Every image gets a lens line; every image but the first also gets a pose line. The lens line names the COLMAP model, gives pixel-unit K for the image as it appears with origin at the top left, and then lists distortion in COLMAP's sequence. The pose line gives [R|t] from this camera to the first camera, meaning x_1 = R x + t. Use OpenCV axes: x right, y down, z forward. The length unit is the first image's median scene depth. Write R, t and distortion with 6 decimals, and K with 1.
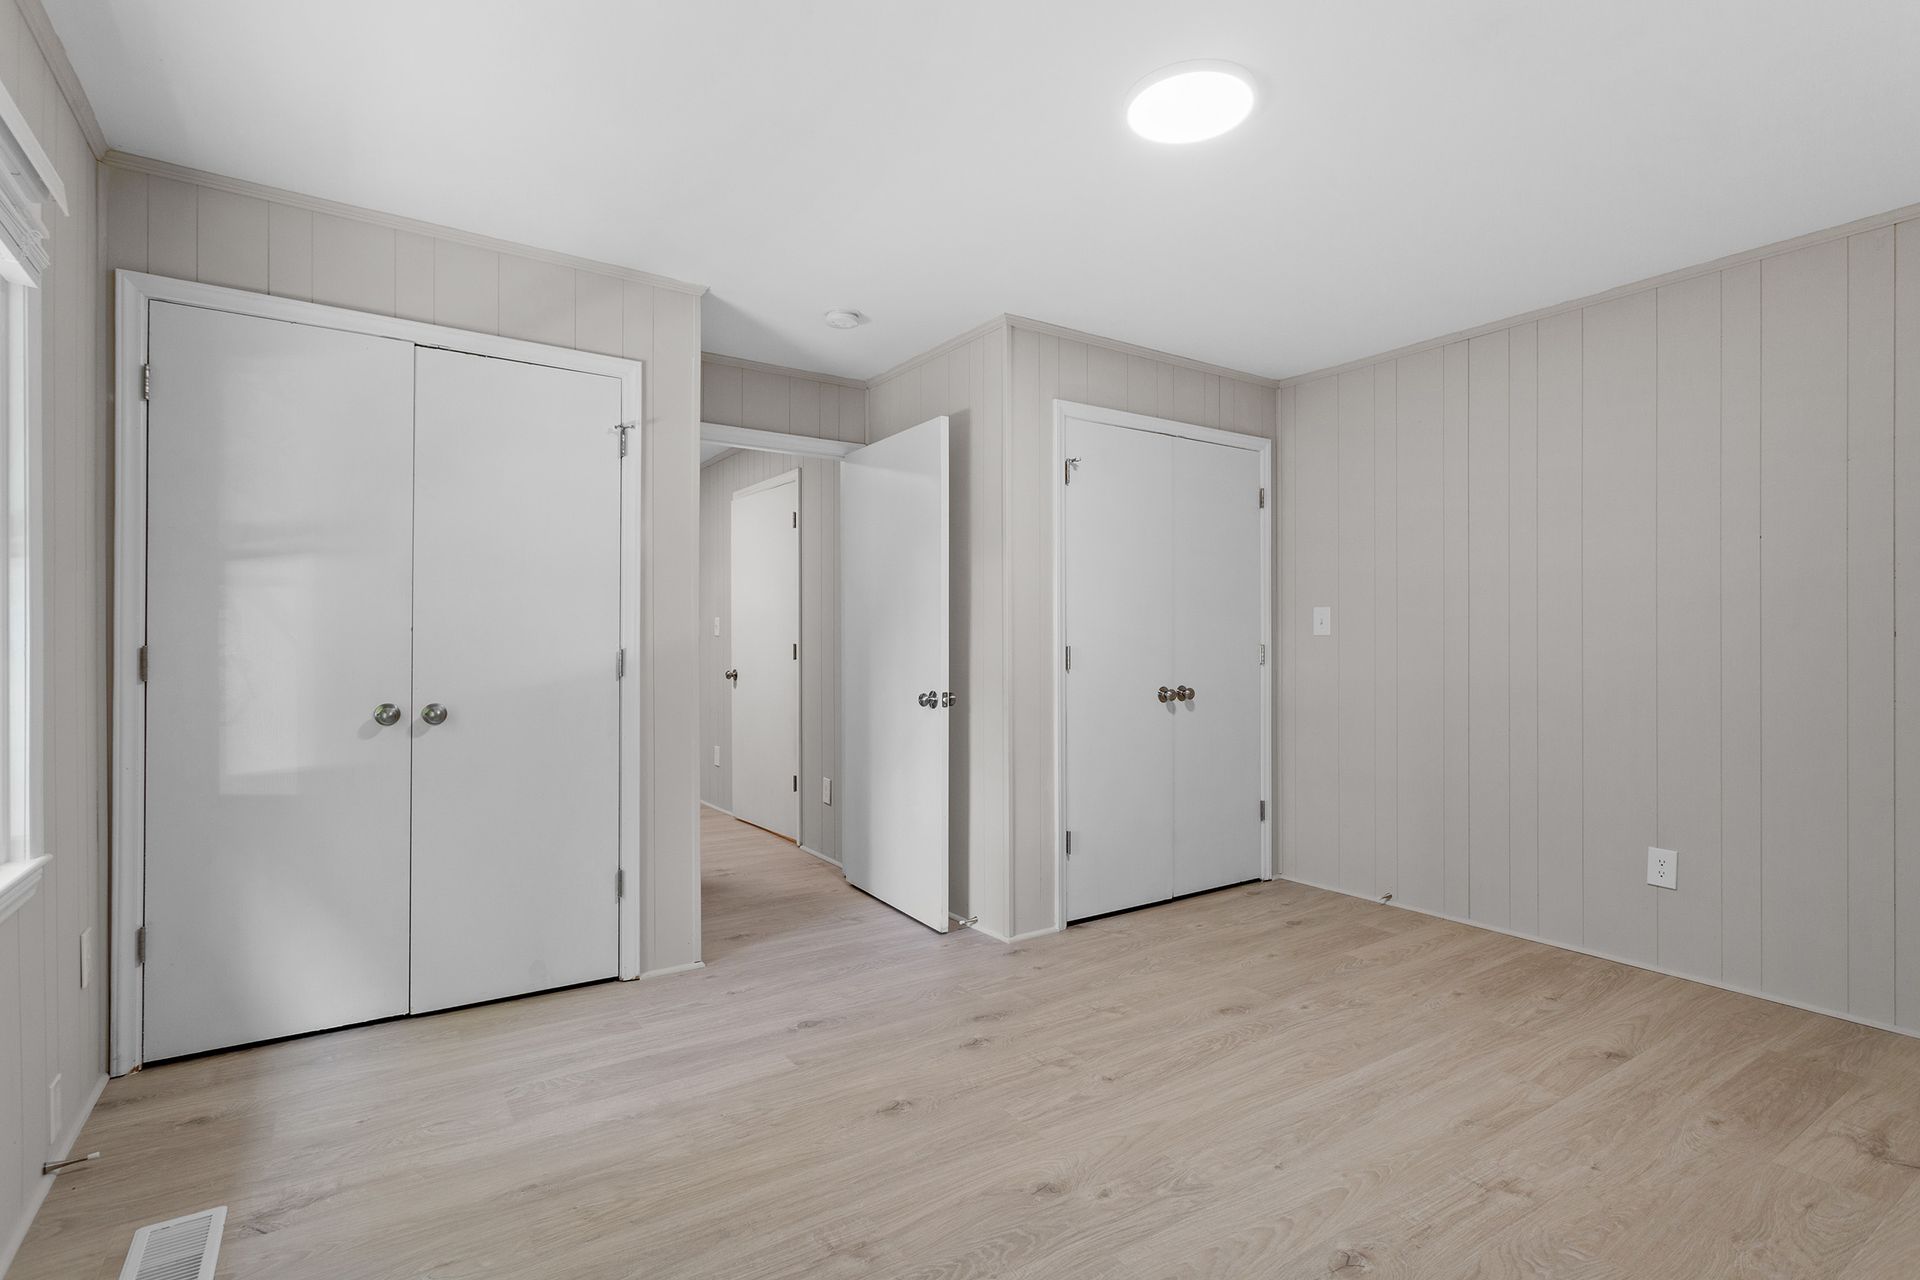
lens RADIAL K [[916.9, 0, 960.0], [0, 916.9, 640.0], [0, 0, 1]] dist [0.000902, -0.000120]
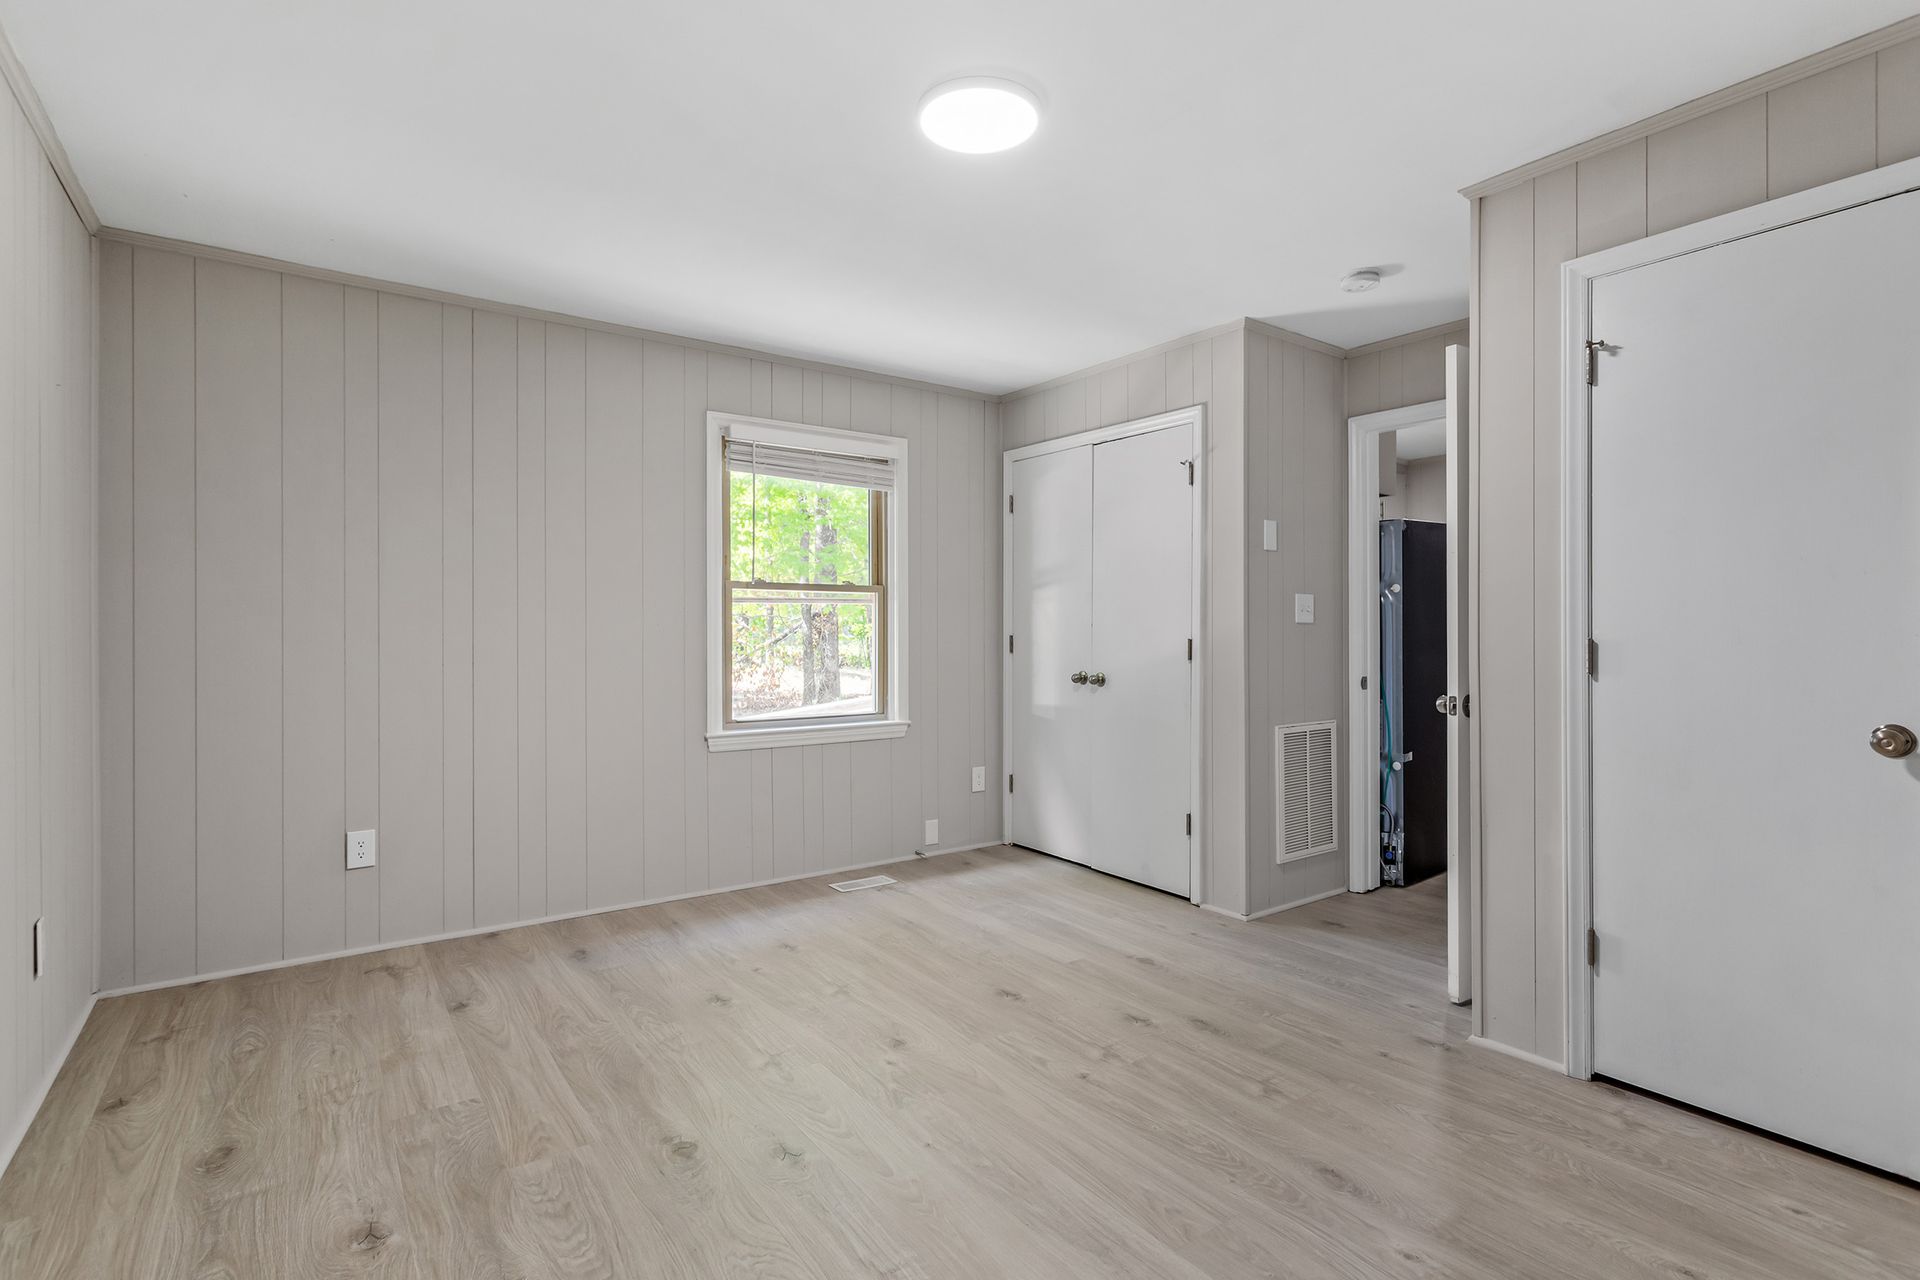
lens RADIAL K [[916.9, 0, 960.0], [0, 916.9, 640.0], [0, 0, 1]] dist [0.000902, -0.000120]
pose [[0.035870, 0.006946, -0.999332, 0.977432], [0.003089, 0.999970, 0.007061, 0.001491], [0.999352, -0.003341, 0.035848, 0.714238]]
